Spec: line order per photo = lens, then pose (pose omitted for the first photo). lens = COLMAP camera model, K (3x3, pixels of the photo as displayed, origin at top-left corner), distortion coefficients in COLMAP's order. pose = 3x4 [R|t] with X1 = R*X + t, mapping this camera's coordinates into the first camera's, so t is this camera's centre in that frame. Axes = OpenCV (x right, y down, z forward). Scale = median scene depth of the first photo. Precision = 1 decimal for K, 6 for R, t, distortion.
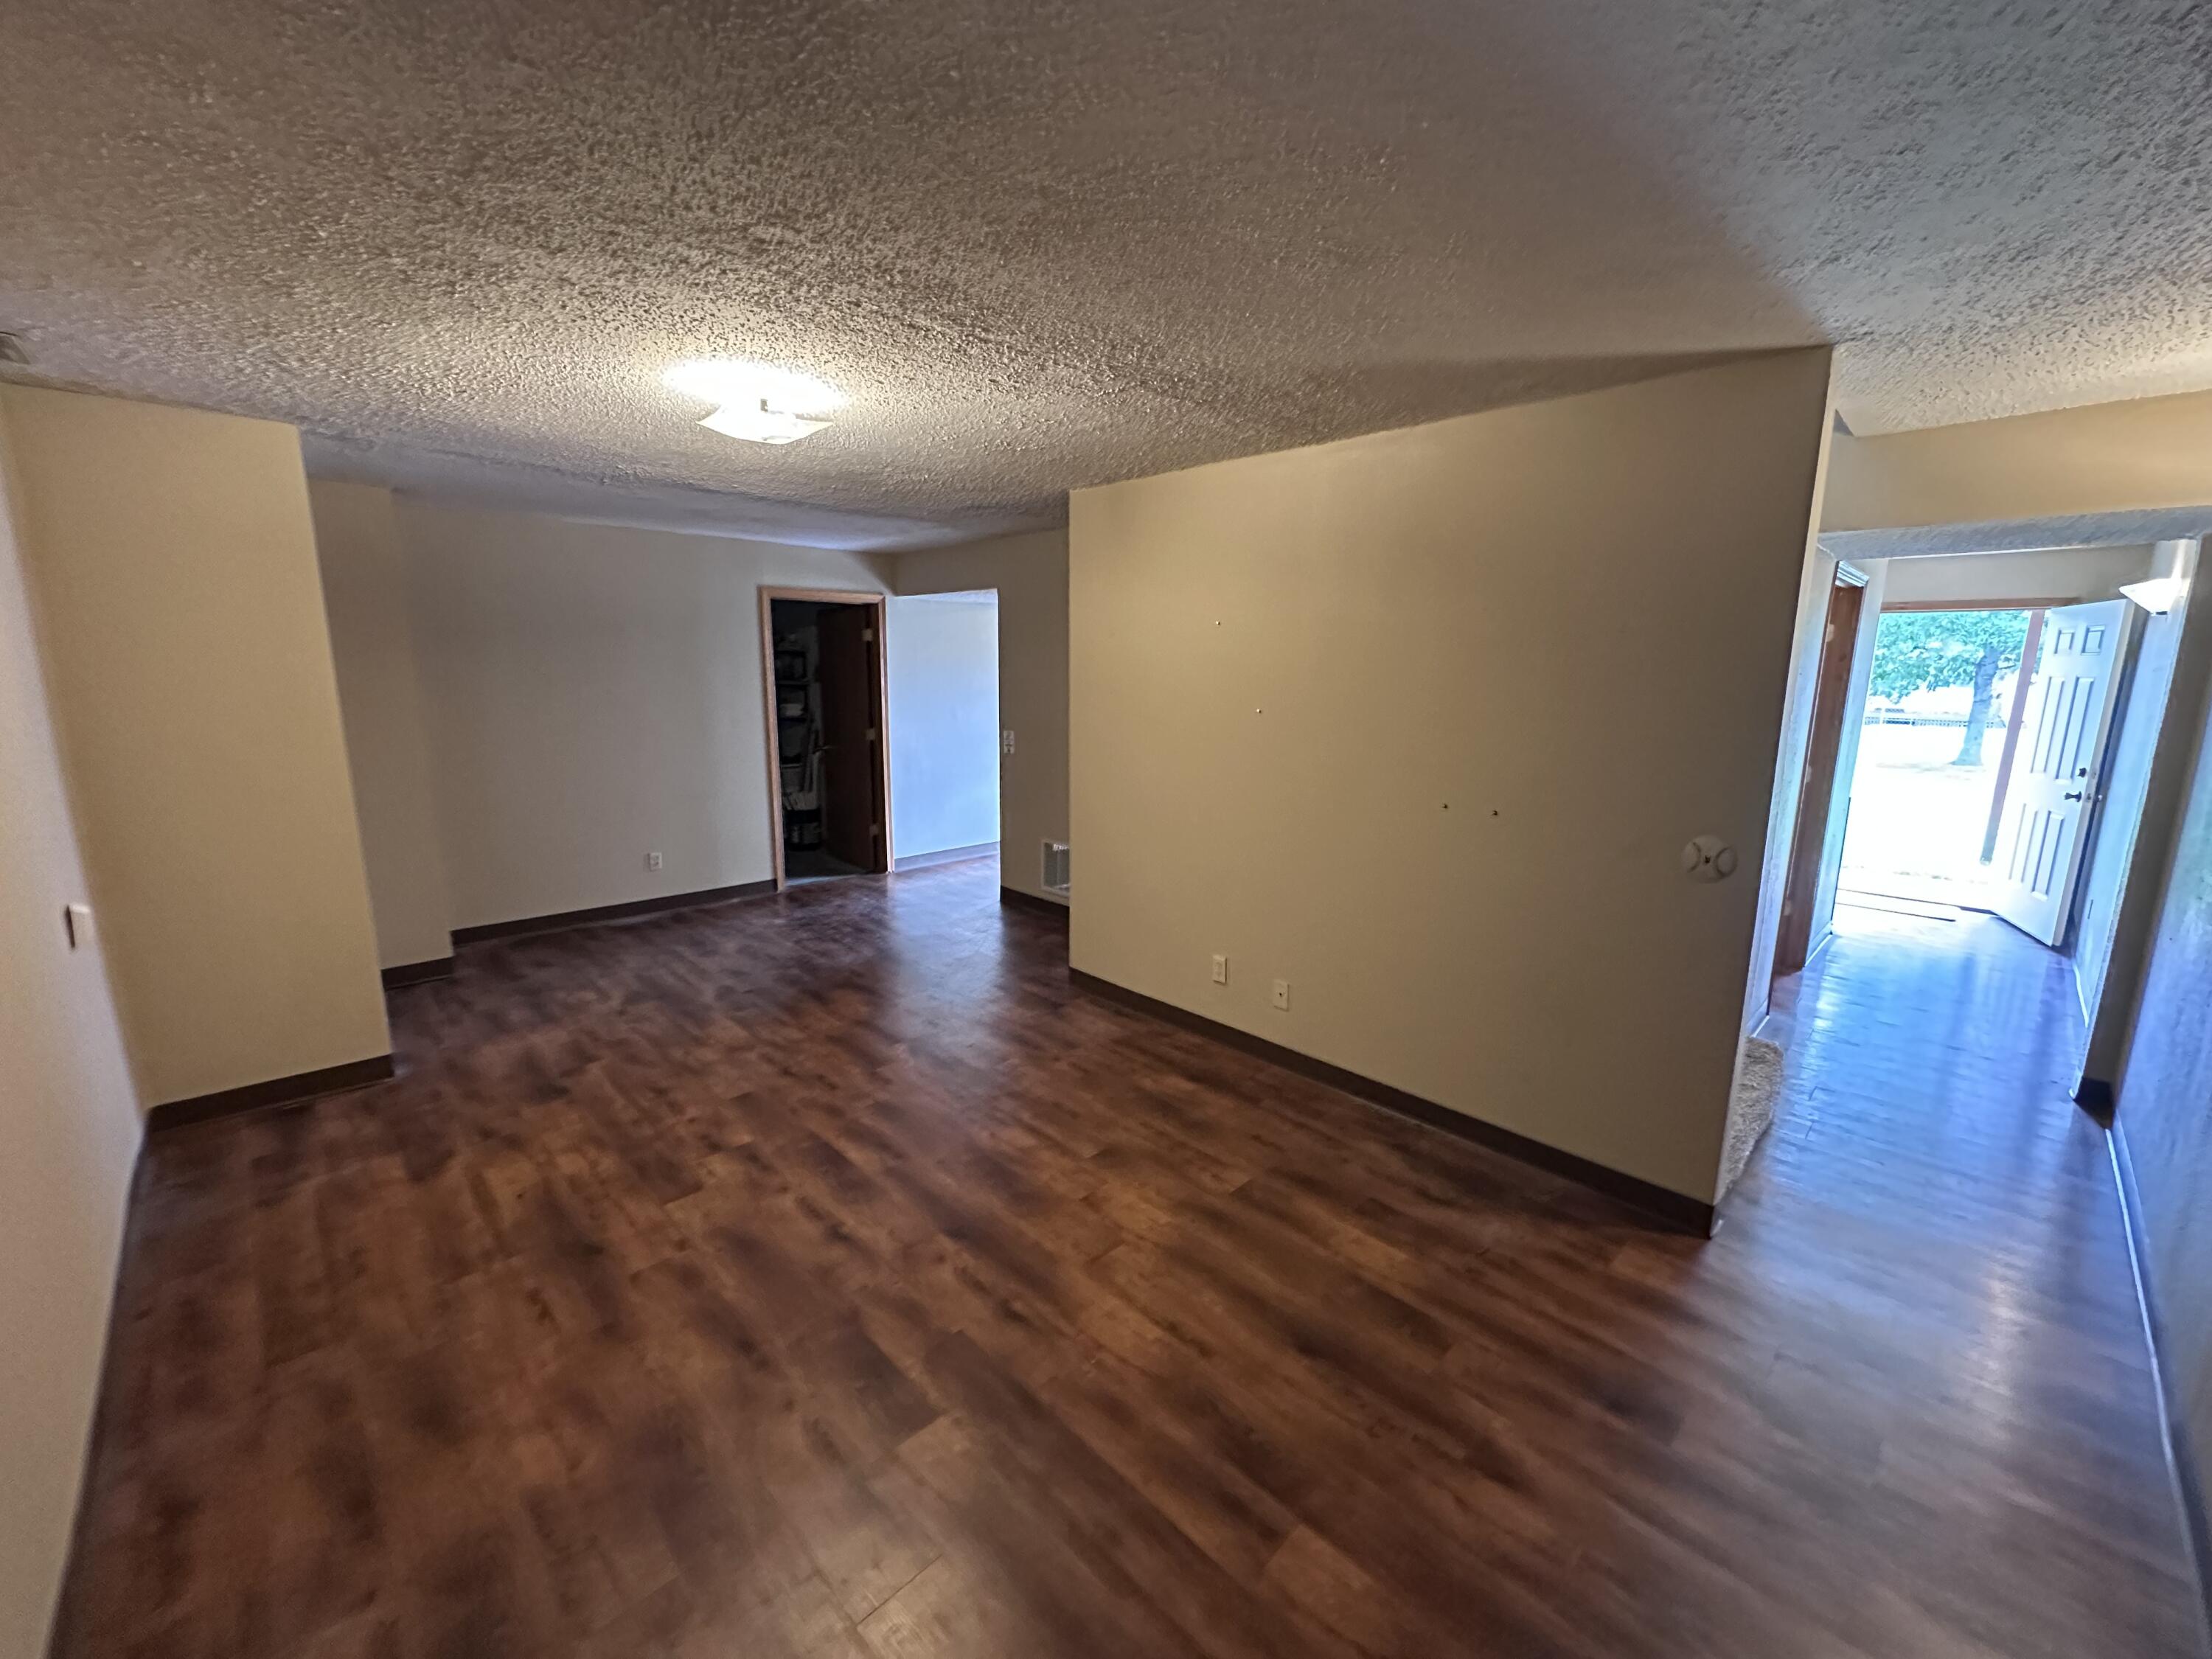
lens RADIAL K [[878.6, 0, 1108.8], [0, 878.6, 827.9], [0, 0, 1]] dist [-0.004629, -0.000446]
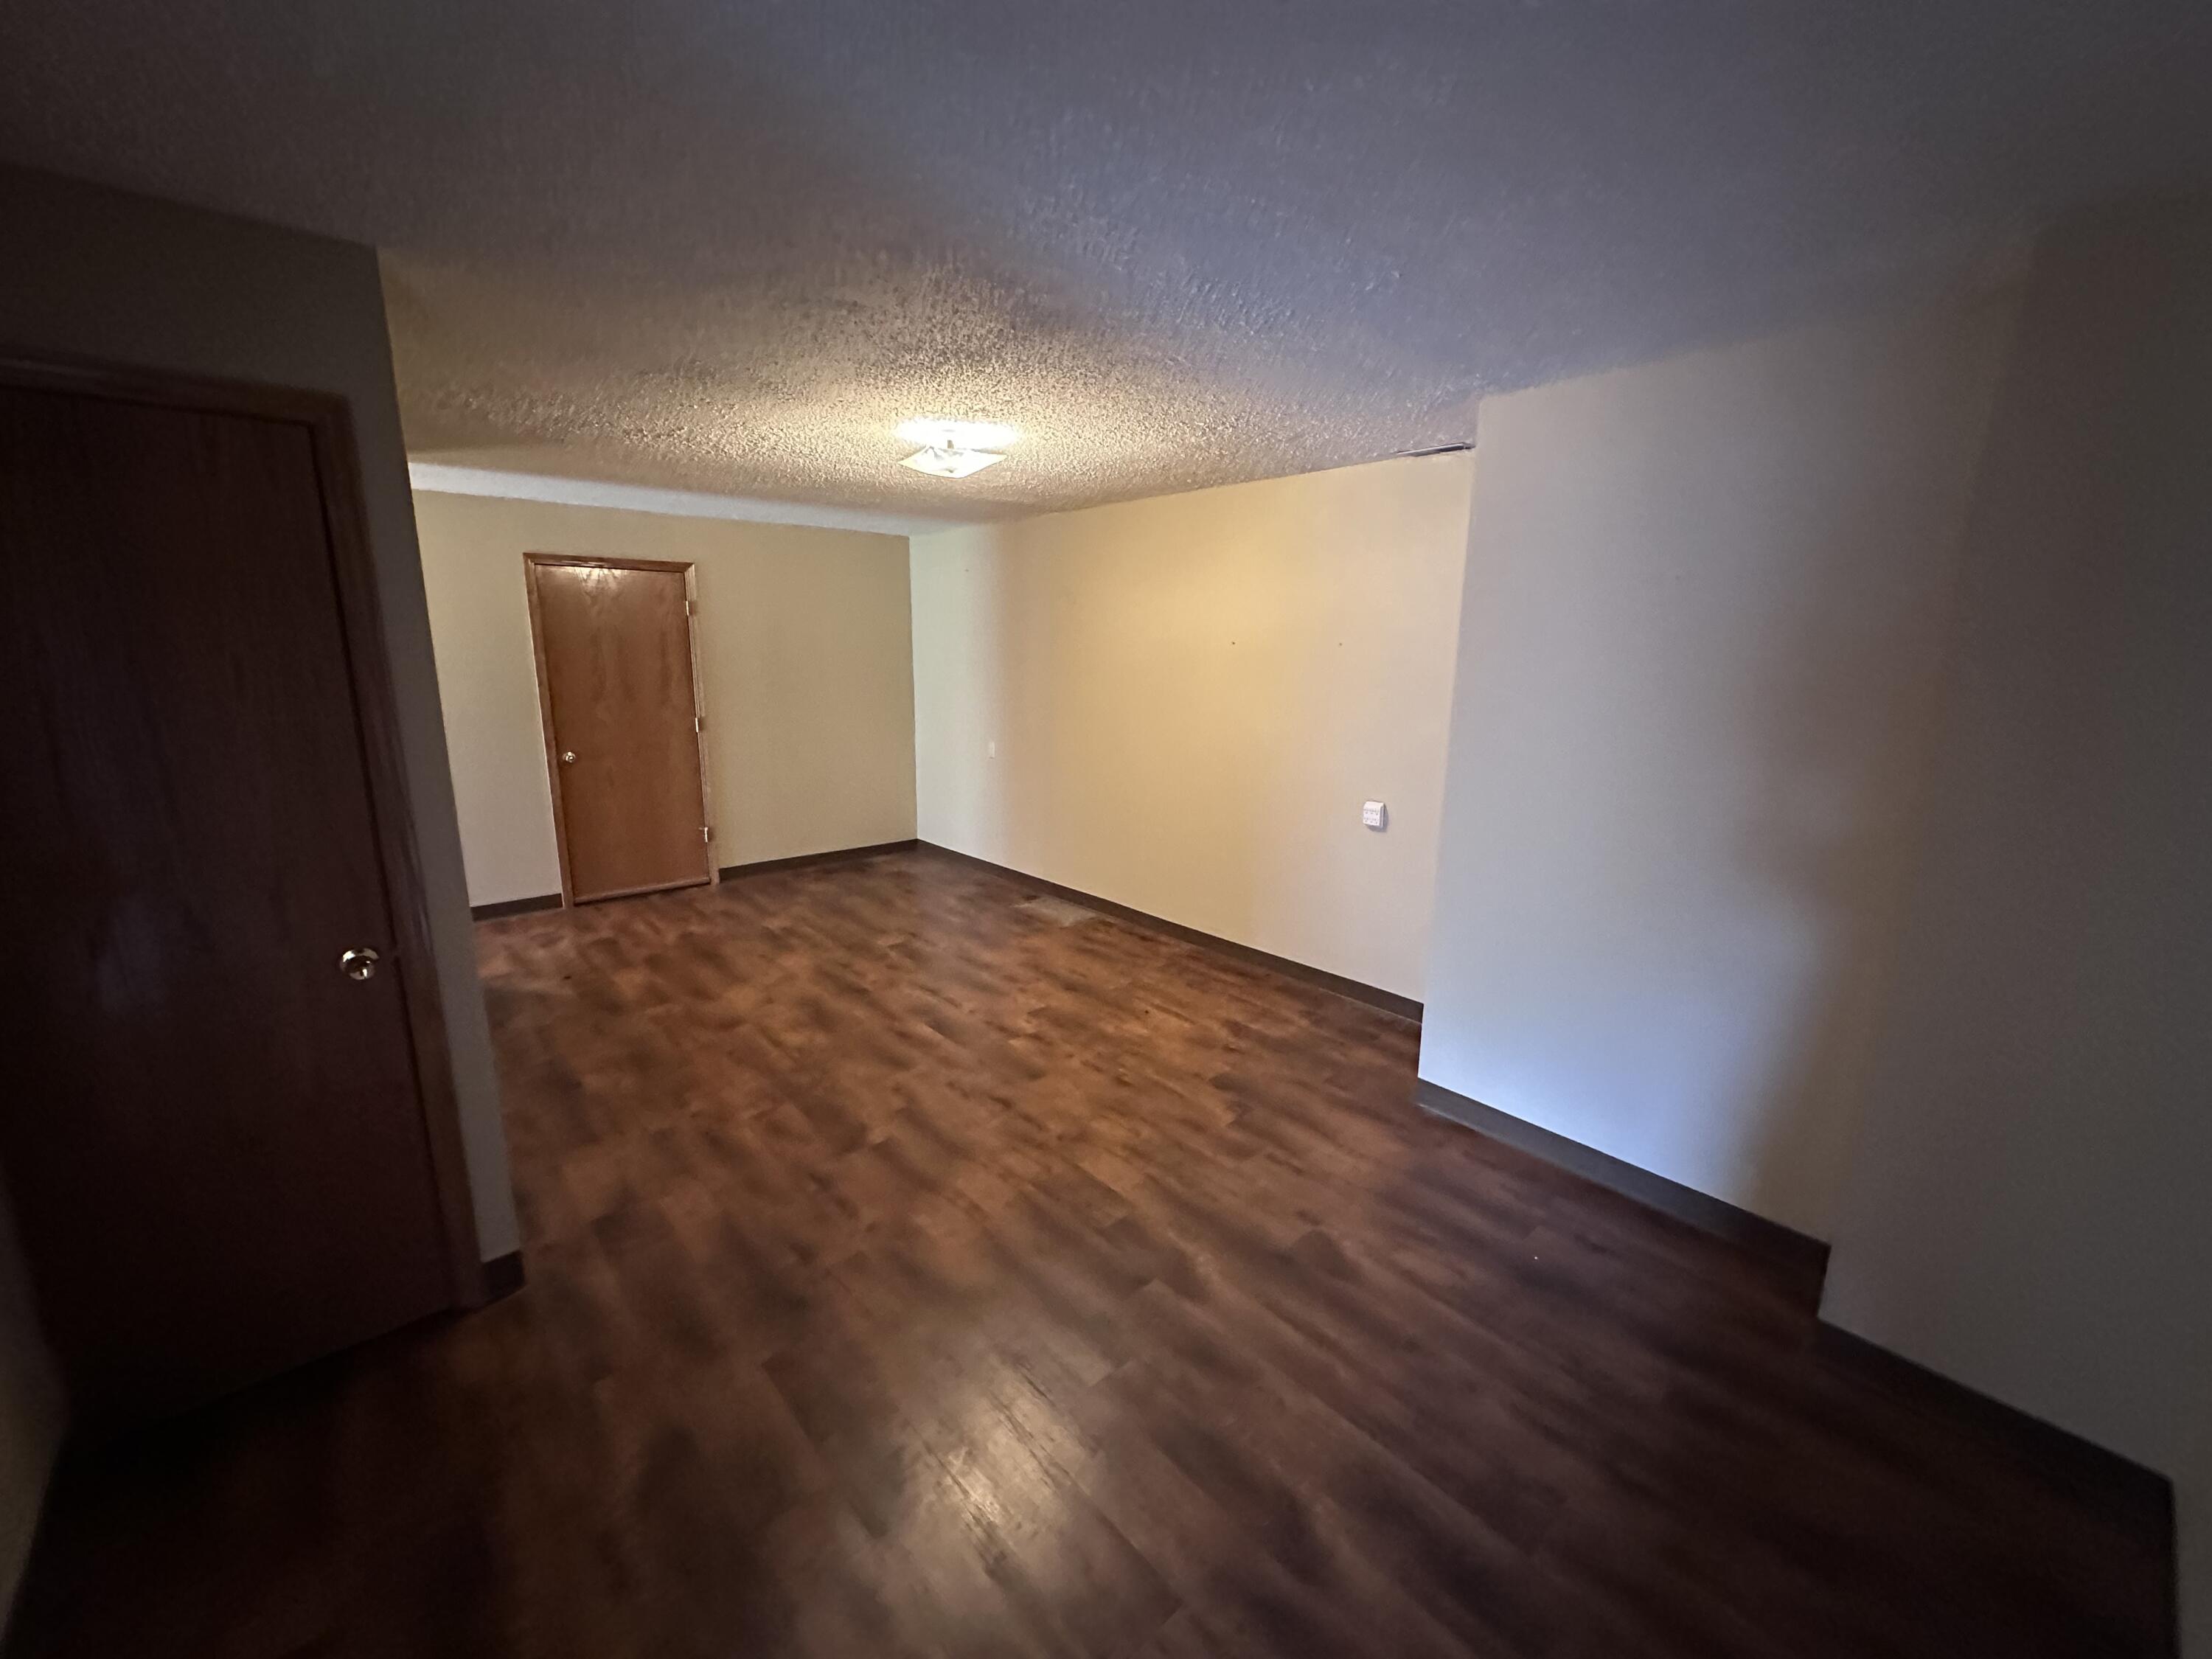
lens RADIAL K [[878.6, 0, 1105.4], [0, 878.6, 830.1], [0, 0, 1]] dist [-0.004629, -0.000446]
pose [[-0.998653, -0.028210, 0.043552, -0.613198], [-0.009320, 0.923179, 0.384257, -0.404378], [-0.051047, 0.383334, -0.922198, 2.103242]]
